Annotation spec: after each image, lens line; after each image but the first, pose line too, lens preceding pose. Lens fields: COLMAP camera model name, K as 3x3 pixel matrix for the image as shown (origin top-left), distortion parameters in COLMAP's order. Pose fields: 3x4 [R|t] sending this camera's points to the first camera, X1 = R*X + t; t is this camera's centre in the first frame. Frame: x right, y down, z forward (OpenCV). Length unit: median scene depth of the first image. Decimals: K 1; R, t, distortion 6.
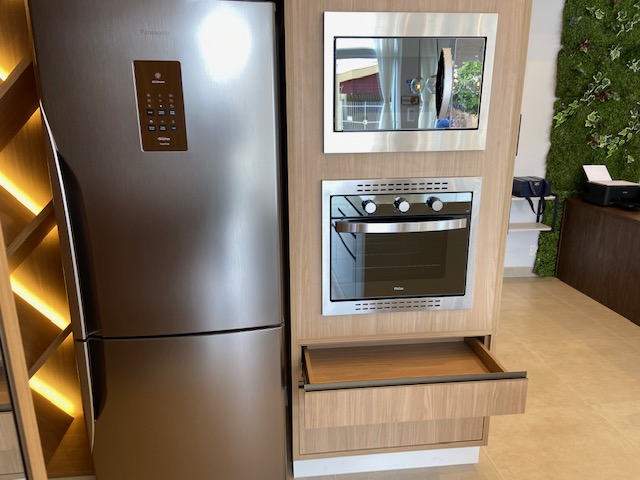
lens RADIAL K [[479.4, 0, 321.3], [0, 479.4, 233.6], [0, 0, 1]] dist [0.116037, -0.143788]
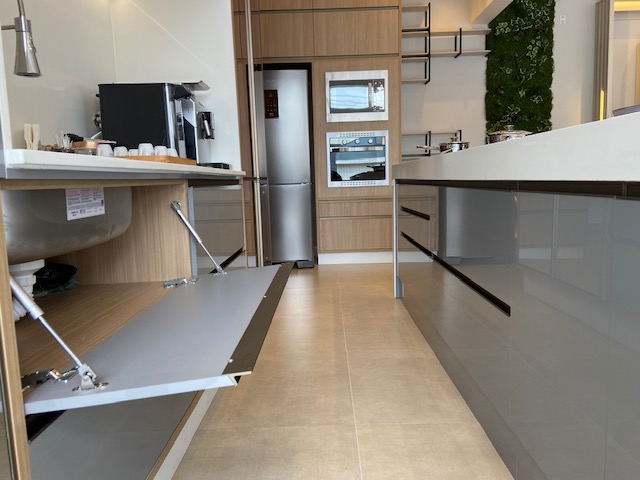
lens RADIAL K [[479.4, 0, 321.3], [0, 479.4, 233.6], [0, 0, 1]] dist [0.116037, -0.143788]
pose [[0.991810, -0.014628, -0.126882, 0.131577], [-0.003985, 0.989392, -0.145213, 0.359167], [0.127660, 0.144530, 0.981231, -0.667252]]
